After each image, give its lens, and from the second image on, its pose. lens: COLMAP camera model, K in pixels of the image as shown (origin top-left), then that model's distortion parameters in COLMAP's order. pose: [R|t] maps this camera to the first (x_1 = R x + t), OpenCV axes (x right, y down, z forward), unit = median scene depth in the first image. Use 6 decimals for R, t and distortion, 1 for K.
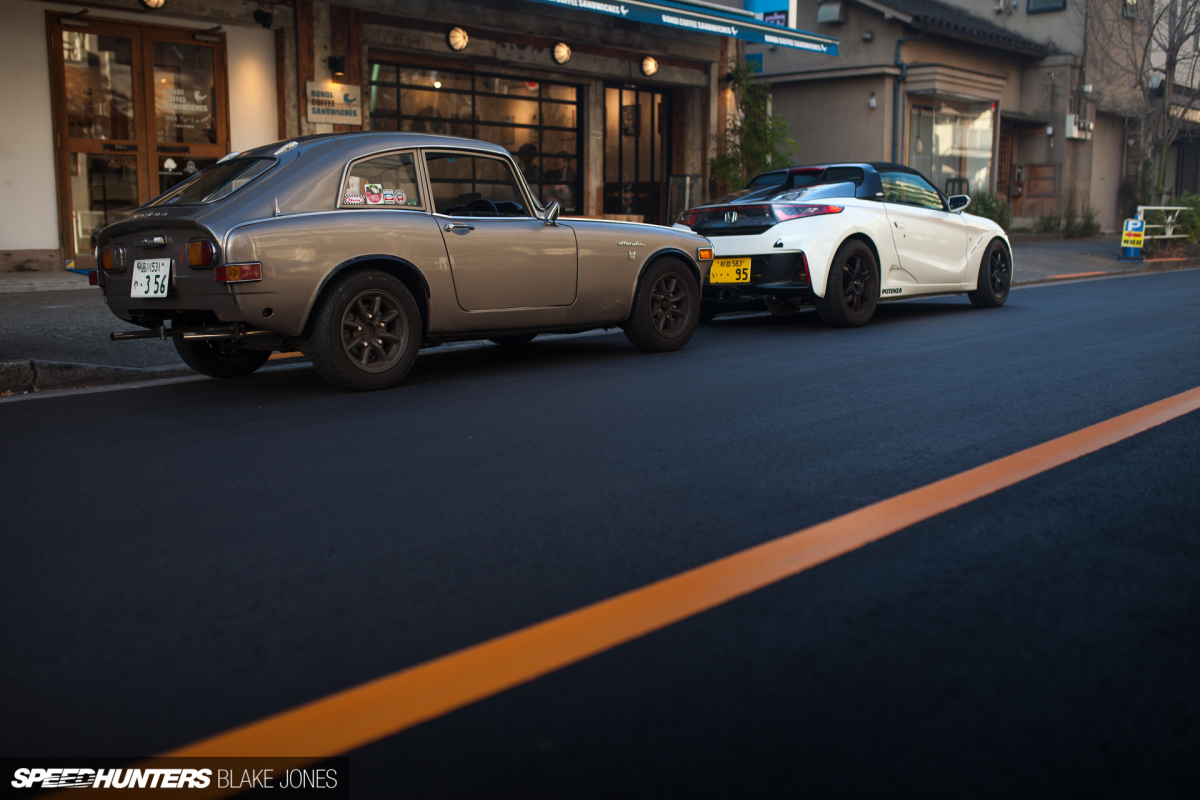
lens RADIAL K [[1191.3, 0, 599.4], [0, 1191.3, 400.5], [0, 0, 1]] dist [-0.049896, 0.000000]
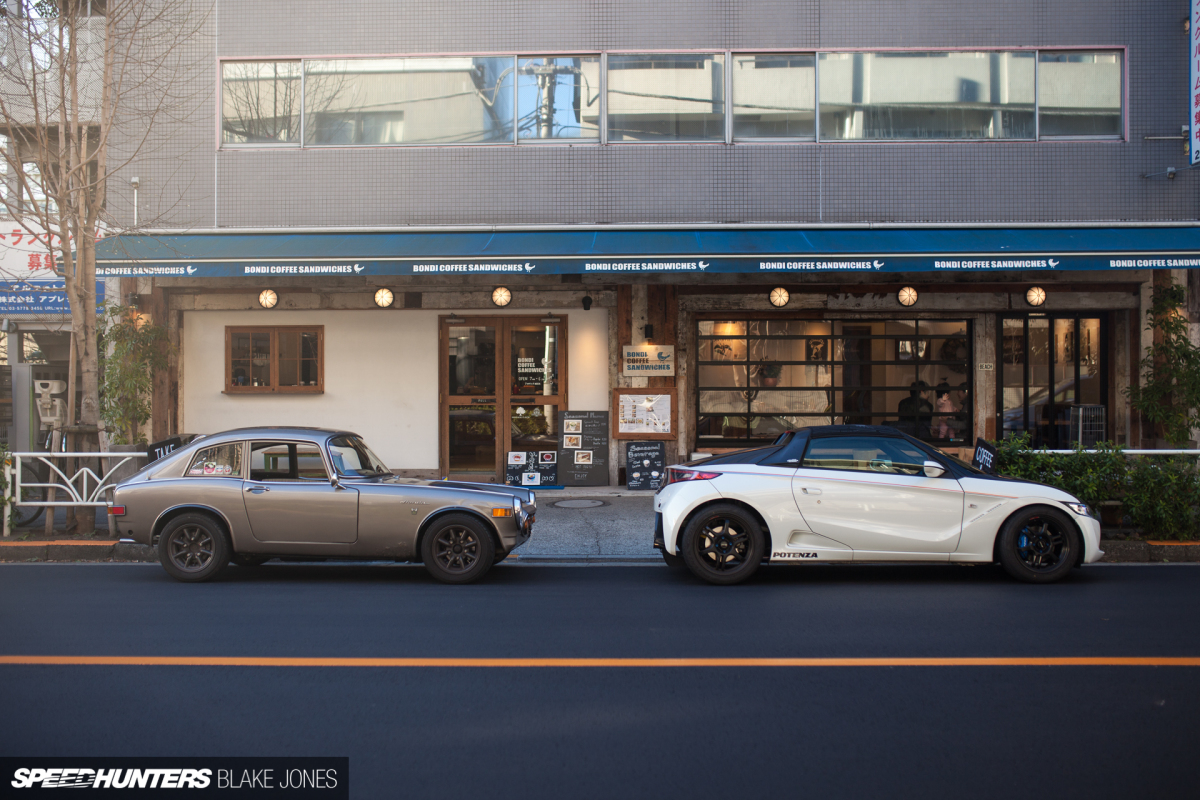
lens RADIAL K [[1191.3, 0, 599.3], [0, 1191.3, 400.8], [0, 0, 1]] dist [-0.049896, 0.000000]
pose [[0.642136, 0.003586, -0.766582, 0.724247], [-0.113926, 0.989331, -0.090803, -0.087328], [0.758078, 0.145641, 0.635694, 0.157531]]
